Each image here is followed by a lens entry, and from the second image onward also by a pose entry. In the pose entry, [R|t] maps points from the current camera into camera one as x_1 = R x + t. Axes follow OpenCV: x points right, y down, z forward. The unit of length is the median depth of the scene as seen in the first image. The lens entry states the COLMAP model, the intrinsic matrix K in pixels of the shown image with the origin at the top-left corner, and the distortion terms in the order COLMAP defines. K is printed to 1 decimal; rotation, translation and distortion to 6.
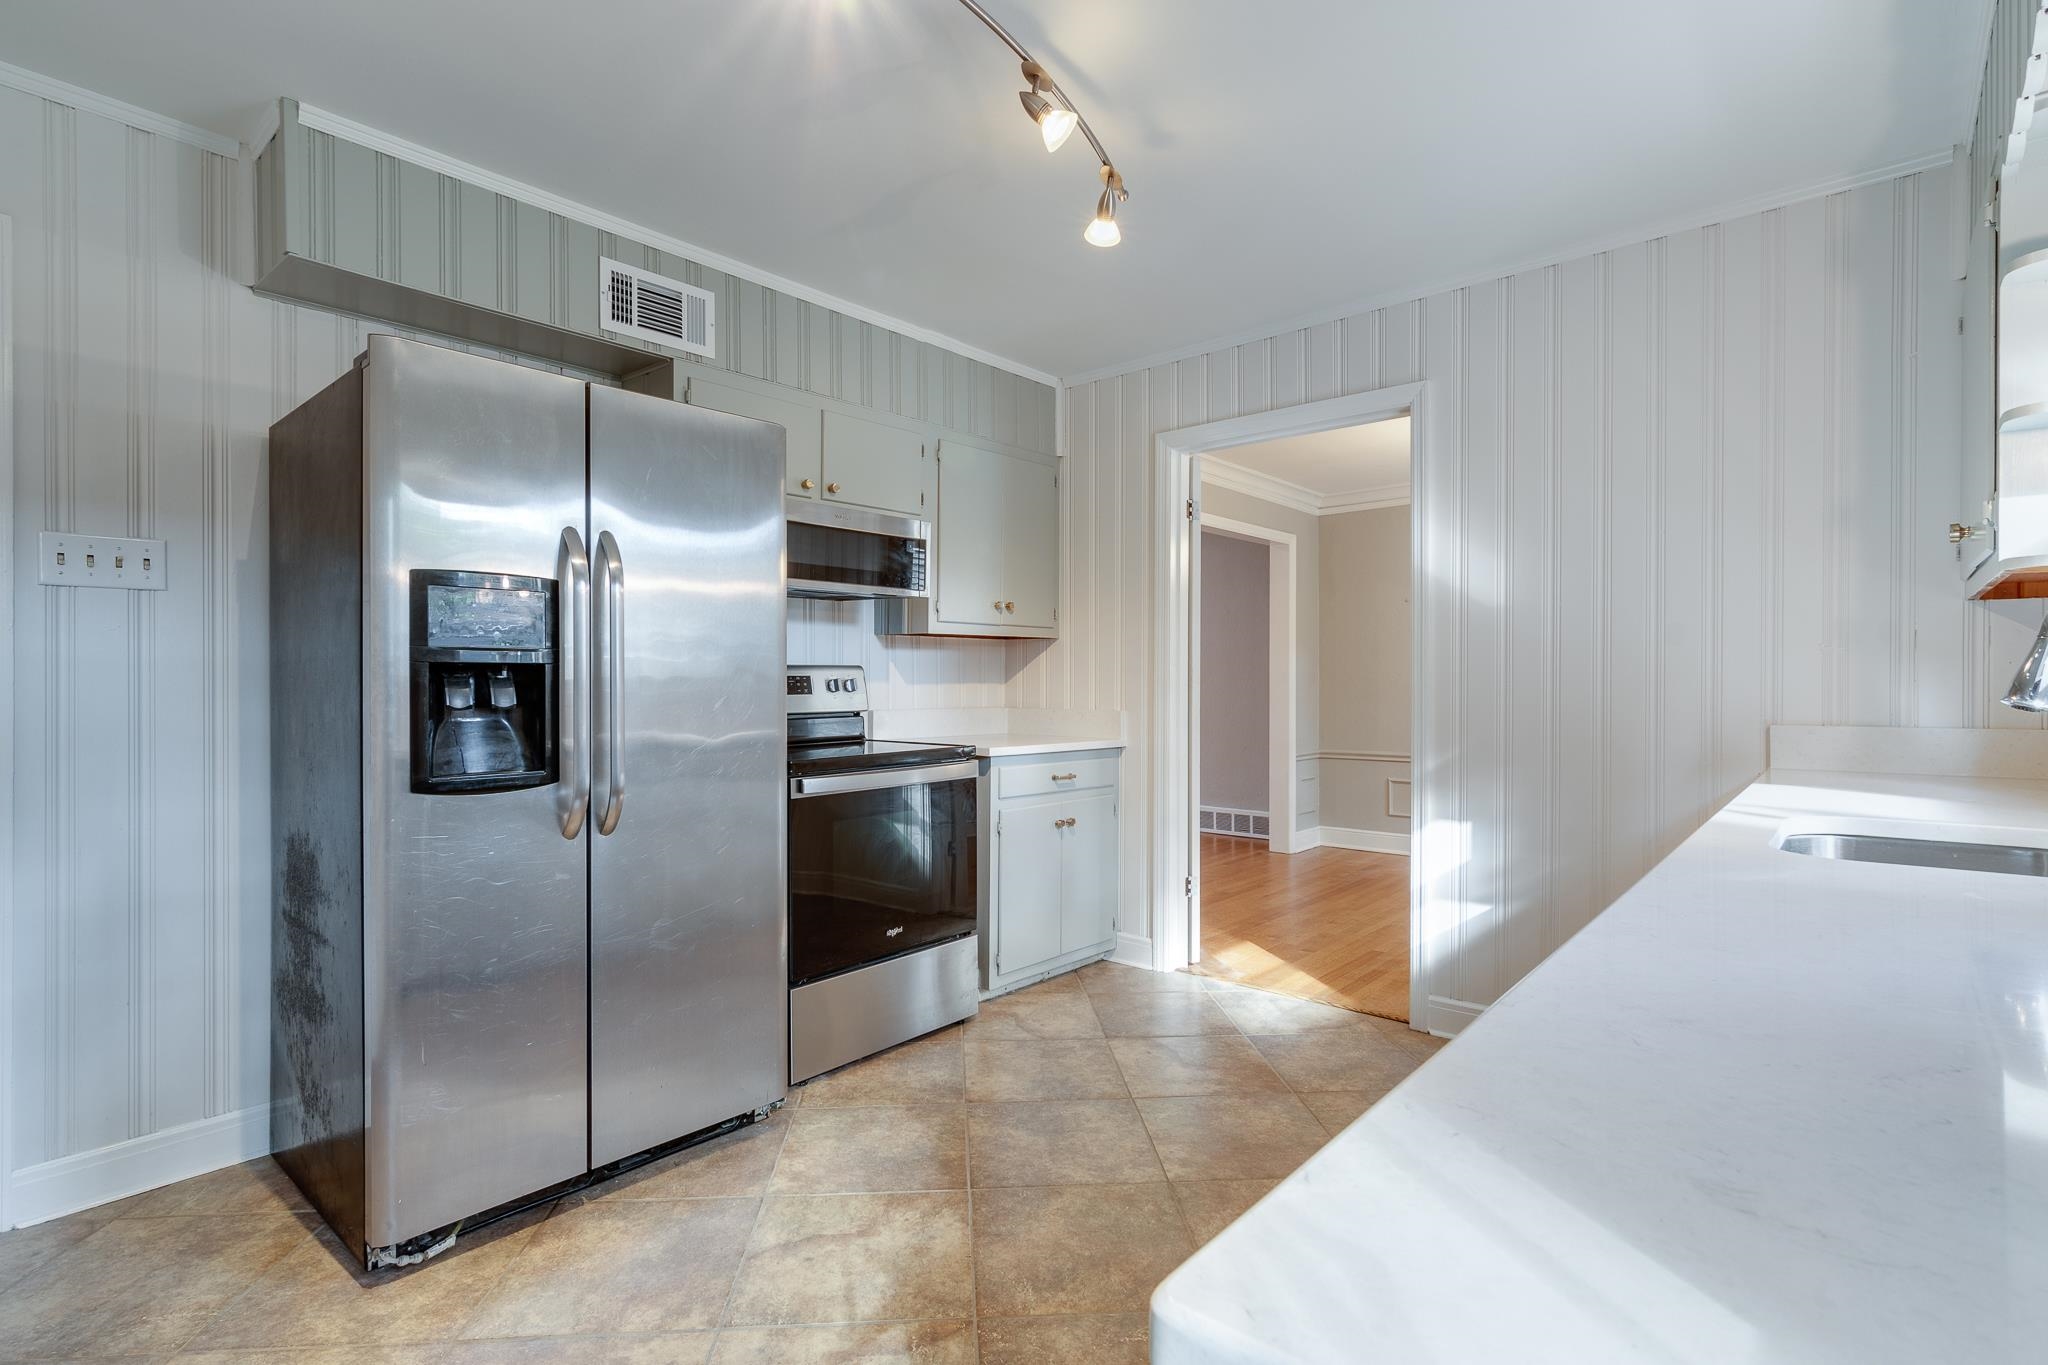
lens RADIAL K [[1003.8, 0, 1024.0], [0, 1003.8, 682.5], [0, 0, 1]] dist [-0.000129, 0.000100]
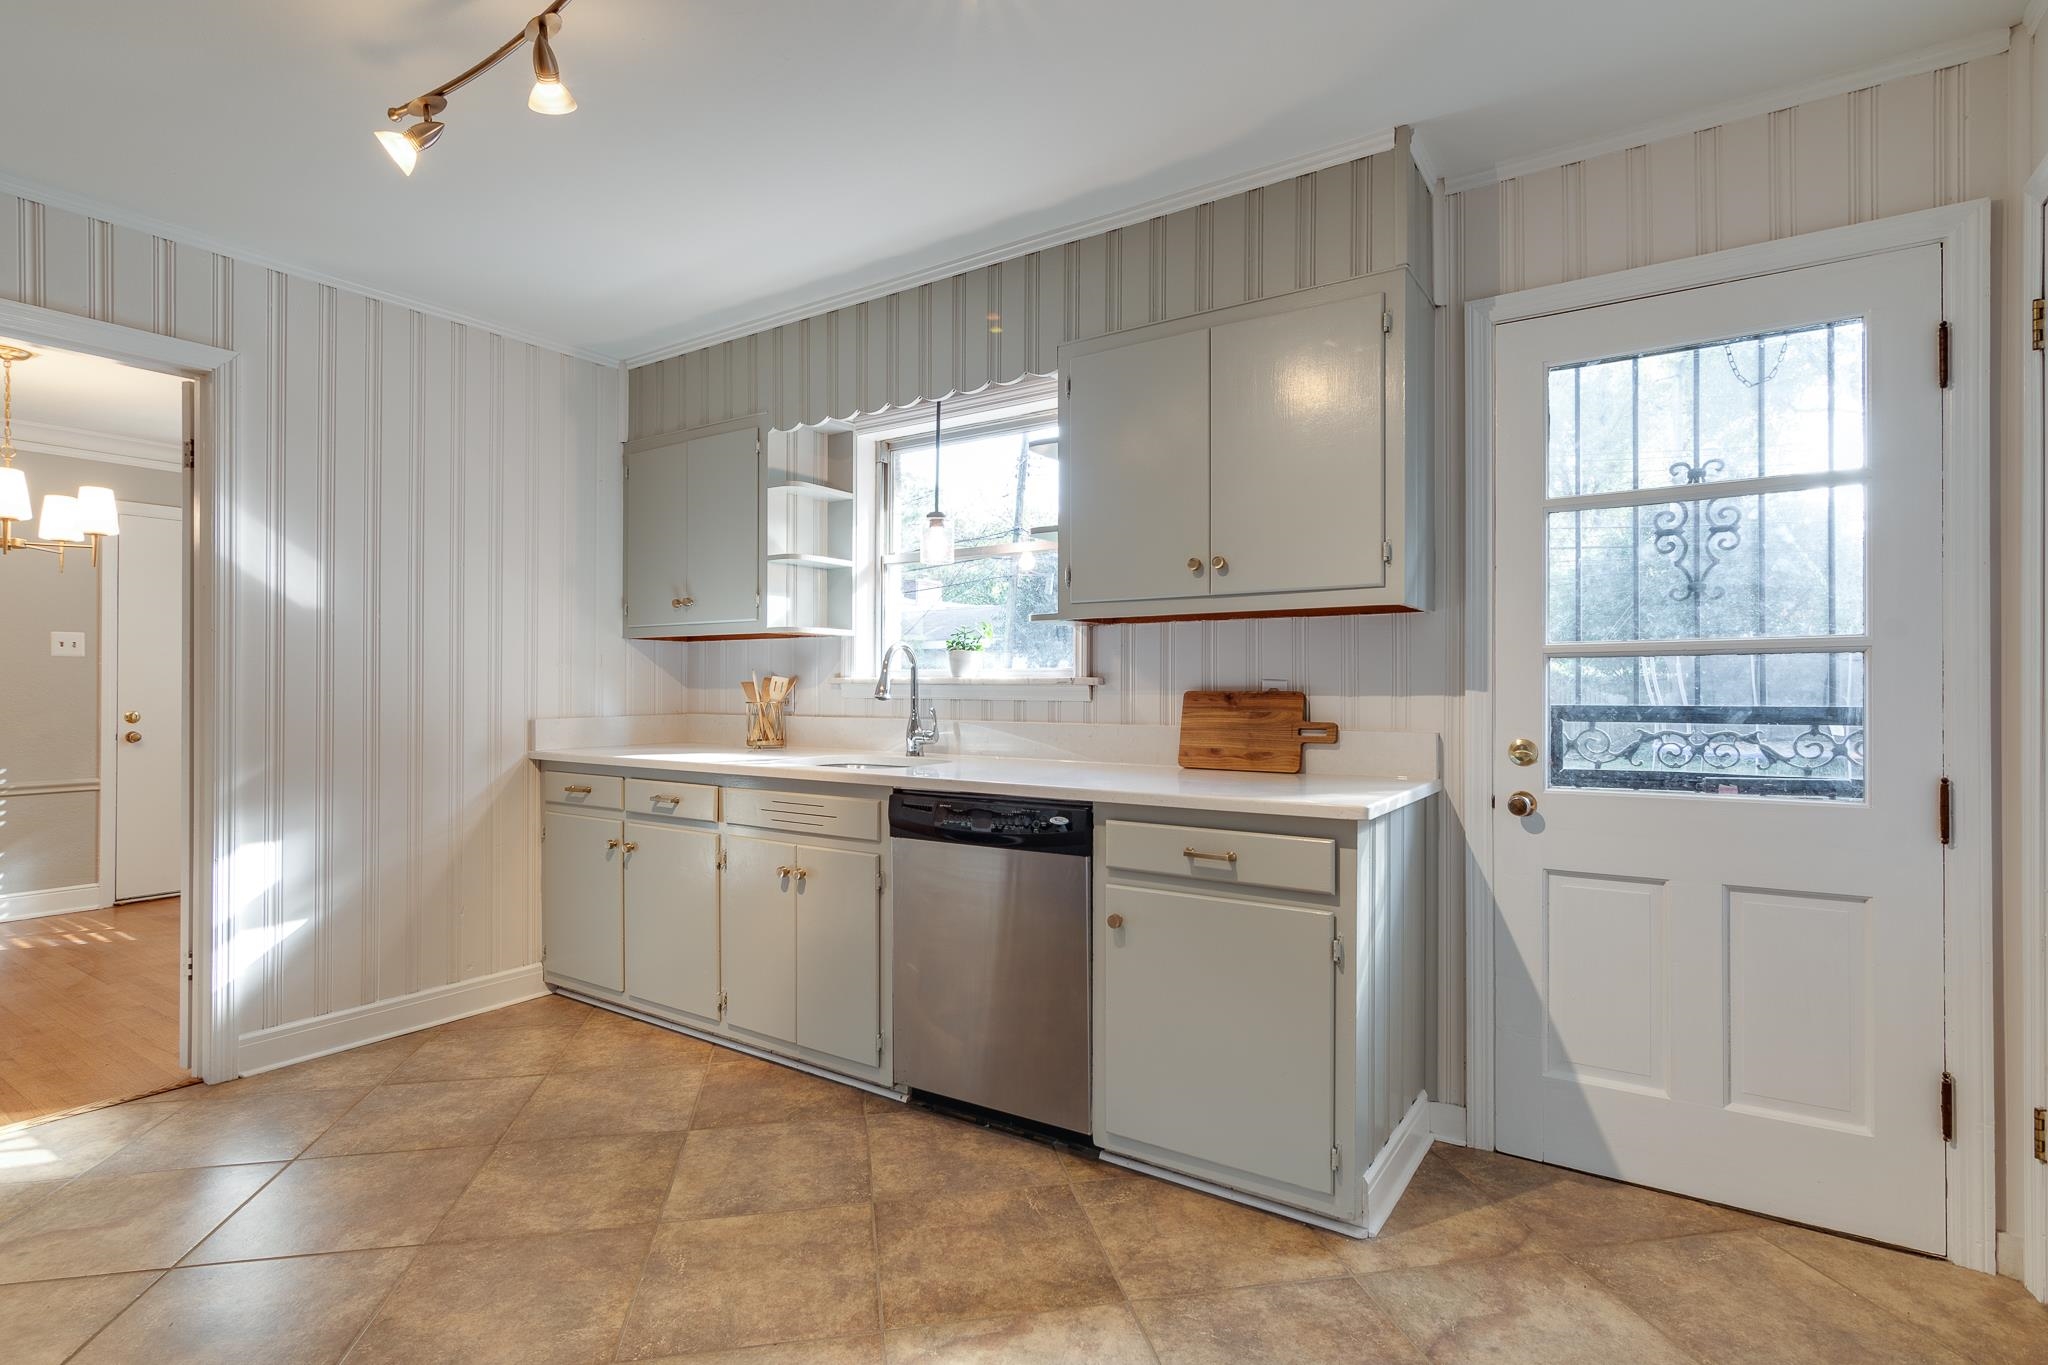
lens RADIAL K [[1003.8, 0, 1024.0], [0, 1003.8, 682.5], [0, 0, 1]] dist [-0.000129, 0.000100]
pose [[-0.110303, 0.007941, 0.993866, -0.577285], [0.003244, 0.999966, -0.007630, 0.003544], [-0.993893, 0.002382, -0.110325, 0.404183]]
